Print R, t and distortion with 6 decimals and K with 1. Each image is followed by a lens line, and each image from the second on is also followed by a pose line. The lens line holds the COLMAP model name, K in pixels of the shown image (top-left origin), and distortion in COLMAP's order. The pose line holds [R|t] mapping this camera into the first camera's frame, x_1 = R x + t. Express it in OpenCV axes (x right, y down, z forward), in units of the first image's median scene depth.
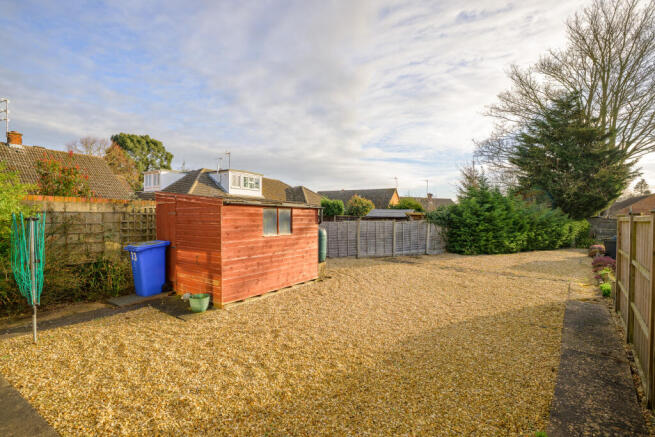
lens RADIAL K [[293.3, 0, 323.3], [0, 293.3, 221.1], [0, 0, 1]] dist [-0.011012, 0.002472]
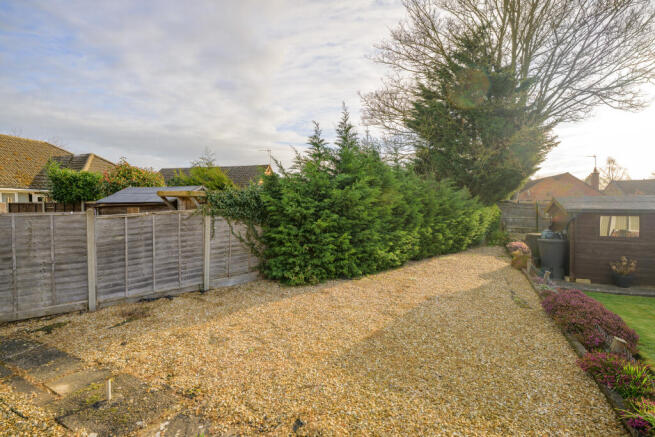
lens RADIAL K [[315.3, 0, 327.2], [0, 315.3, 219.8], [0, 0, 1]] dist [-0.002662, -0.000744]
pose [[0.960160, -0.024576, 0.278369, 0.335763], [0.016232, 0.999348, 0.032241, 0.000615], [-0.278980, -0.026438, 0.959933, 0.438469]]
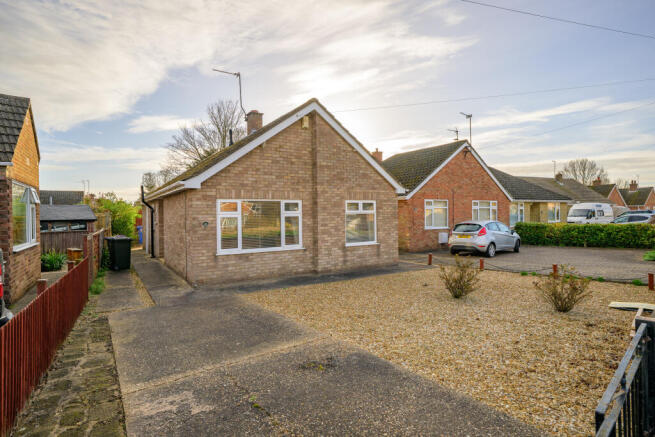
lens RADIAL K [[348.5, 0, 328.8], [0, 348.5, 214.2], [0, 0, 1]] dist [0.009675, -0.001694]
pose [[0.434868, -0.024109, 0.900171, -1.104480], [0.030619, 0.999459, 0.011976, -0.019250], [-0.899973, 0.022355, 0.435371, -0.839191]]
